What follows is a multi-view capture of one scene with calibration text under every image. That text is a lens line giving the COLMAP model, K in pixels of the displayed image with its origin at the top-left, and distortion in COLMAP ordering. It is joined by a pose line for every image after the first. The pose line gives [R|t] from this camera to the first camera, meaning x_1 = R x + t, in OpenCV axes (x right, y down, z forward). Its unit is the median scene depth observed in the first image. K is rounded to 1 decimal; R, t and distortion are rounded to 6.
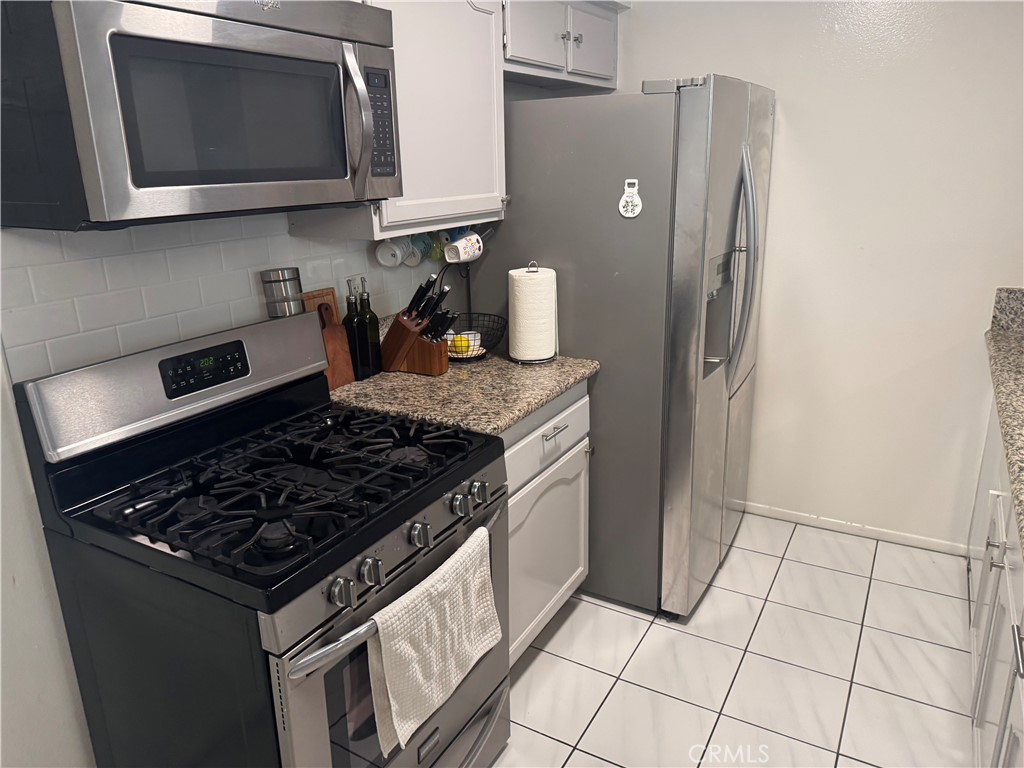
lens RADIAL K [[718.9, 0, 512.0], [0, 718.9, 384.0], [0, 0, 1]] dist [0.204422, -0.445198]
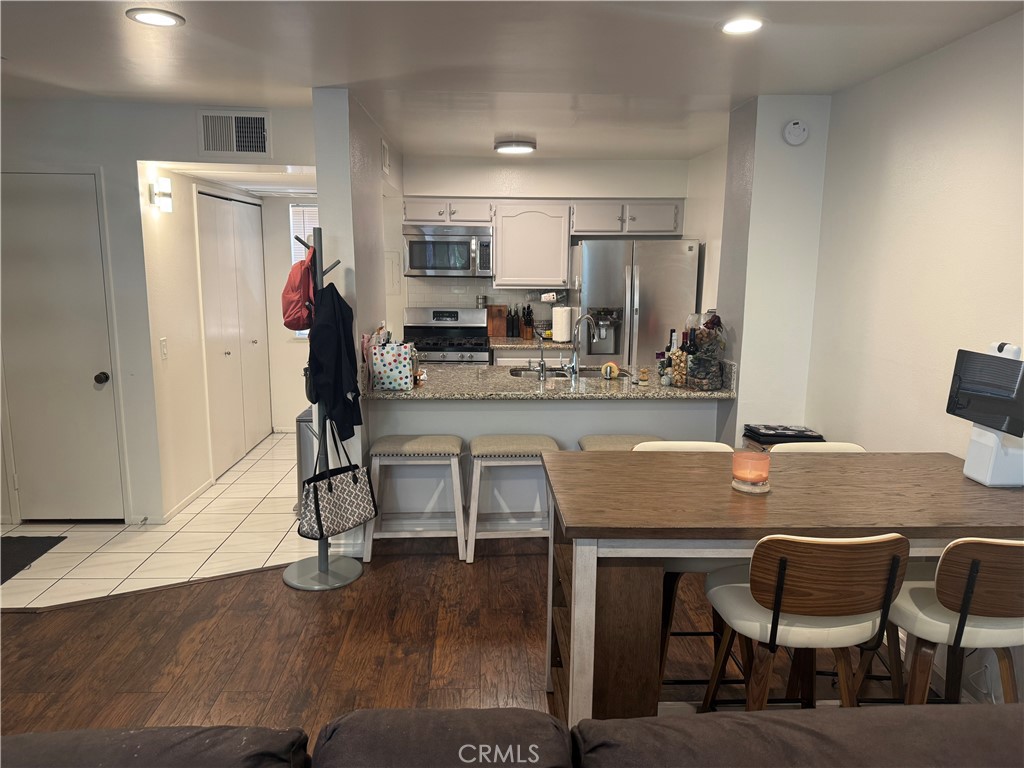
lens RADIAL K [[718.9, 0, 512.0], [0, 718.9, 384.0], [0, 0, 1]] dist [0.204422, -0.445198]
pose [[0.526735, 0.175641, -0.831685, 2.737511], [-0.267941, 0.962848, 0.033645, 0.090925], [0.806695, 0.205121, 0.554227, -0.687894]]
